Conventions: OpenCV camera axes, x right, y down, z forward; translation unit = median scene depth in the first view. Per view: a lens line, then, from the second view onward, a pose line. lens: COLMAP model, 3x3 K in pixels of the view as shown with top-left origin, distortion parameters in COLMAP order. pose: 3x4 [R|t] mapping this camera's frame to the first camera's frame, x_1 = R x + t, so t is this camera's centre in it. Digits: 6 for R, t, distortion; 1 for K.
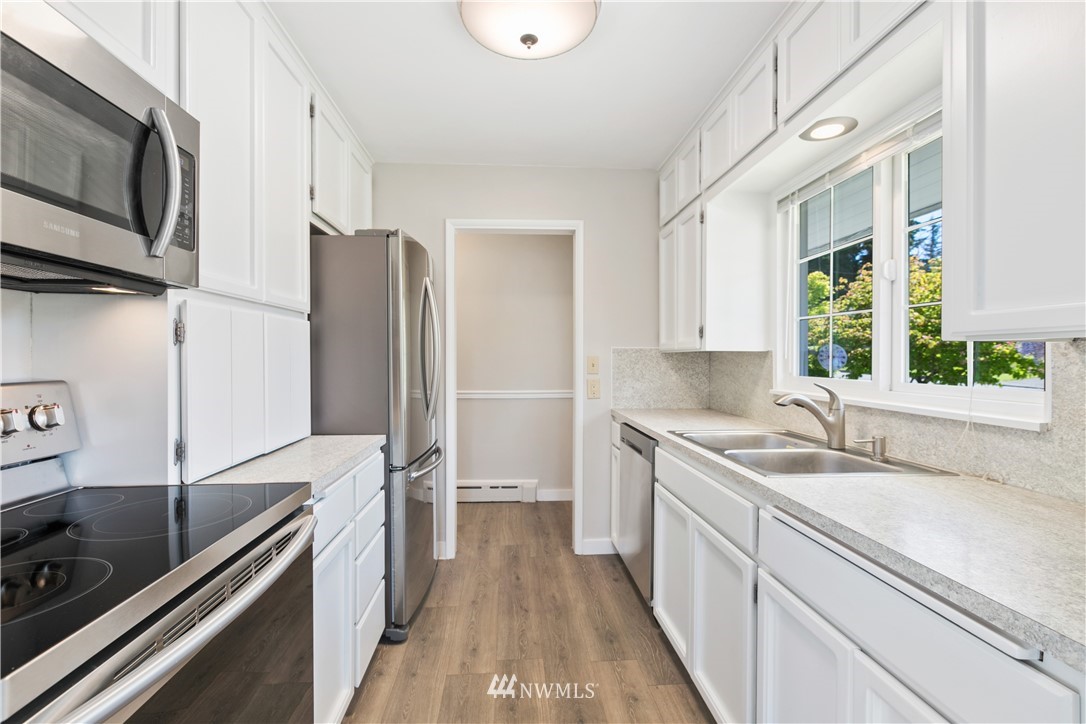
lens RADIAL K [[508.8, 0, 538.9], [0, 508.8, 362.6], [0, 0, 1]] dist [-0.000675, -0.000021]
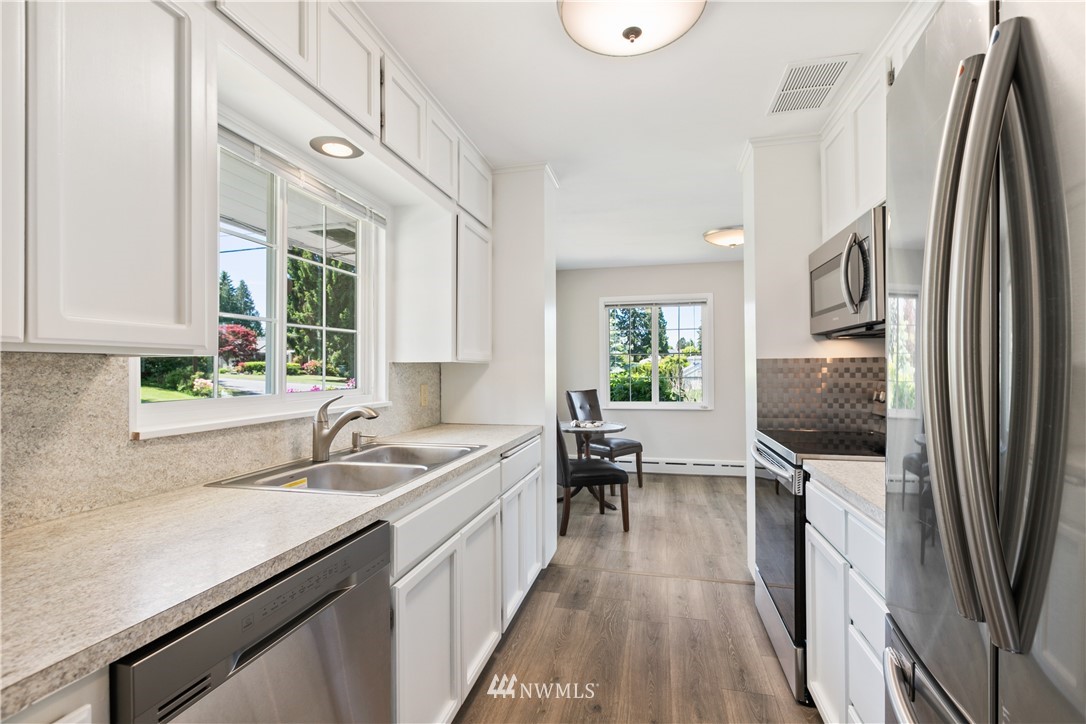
lens RADIAL K [[508.8, 0, 538.9], [0, 508.8, 362.6], [0, 0, 1]] dist [-0.000675, -0.000021]
pose [[-0.958718, 0.003411, 0.284337, -0.112540], [0.002418, 0.999990, -0.003842, -0.019727], [-0.284347, -0.002996, -0.958717, 1.839796]]
